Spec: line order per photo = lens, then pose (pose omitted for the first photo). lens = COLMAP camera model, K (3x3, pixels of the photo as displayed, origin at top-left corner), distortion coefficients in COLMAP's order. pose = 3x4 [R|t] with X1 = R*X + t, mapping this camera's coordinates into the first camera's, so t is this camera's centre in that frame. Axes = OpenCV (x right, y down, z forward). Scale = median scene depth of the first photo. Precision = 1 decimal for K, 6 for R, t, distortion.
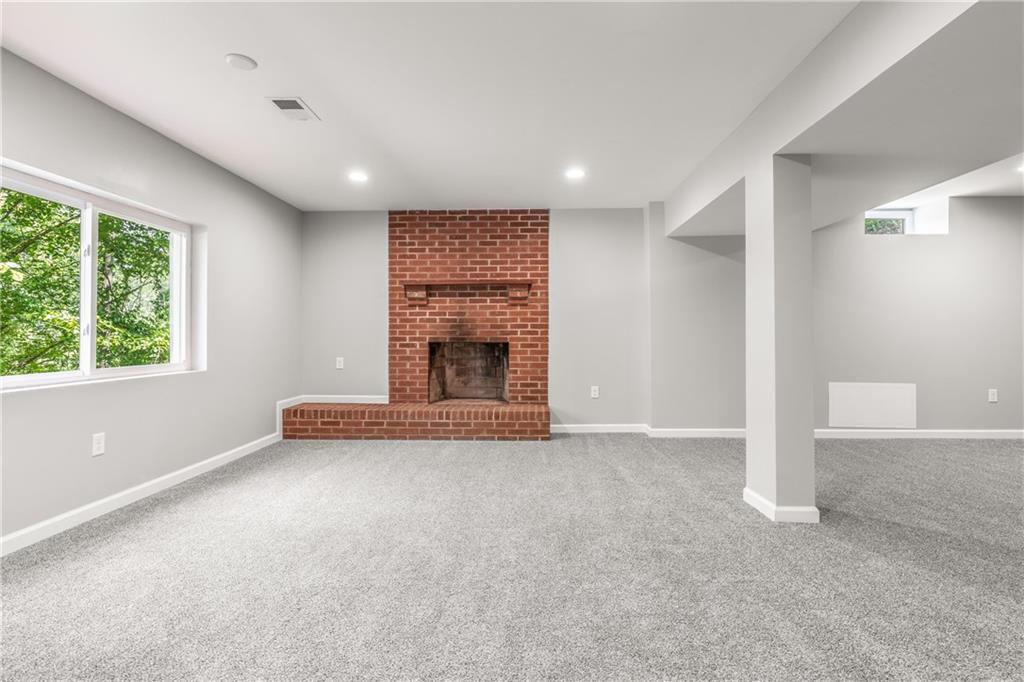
lens RADIAL K [[499.1, 0, 512.0], [0, 499.1, 337.9], [0, 0, 1]] dist [0.004514, 0.001092]
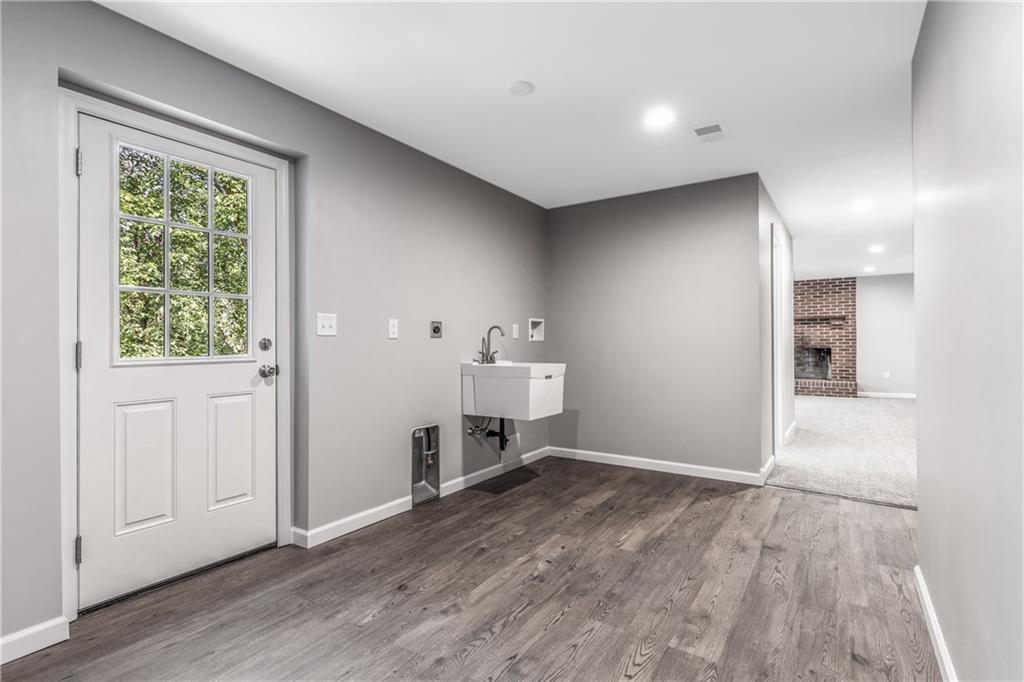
lens RADIAL K [[499.1, 0, 514.4], [0, 499.1, 339.0], [0, 0, 1]] dist [0.004514, 0.001092]
pose [[0.855199, -0.006267, -0.518261, -0.051050], [0.001747, 0.999956, -0.009209, -0.010360], [0.518296, 0.006970, 0.855173, -1.267112]]
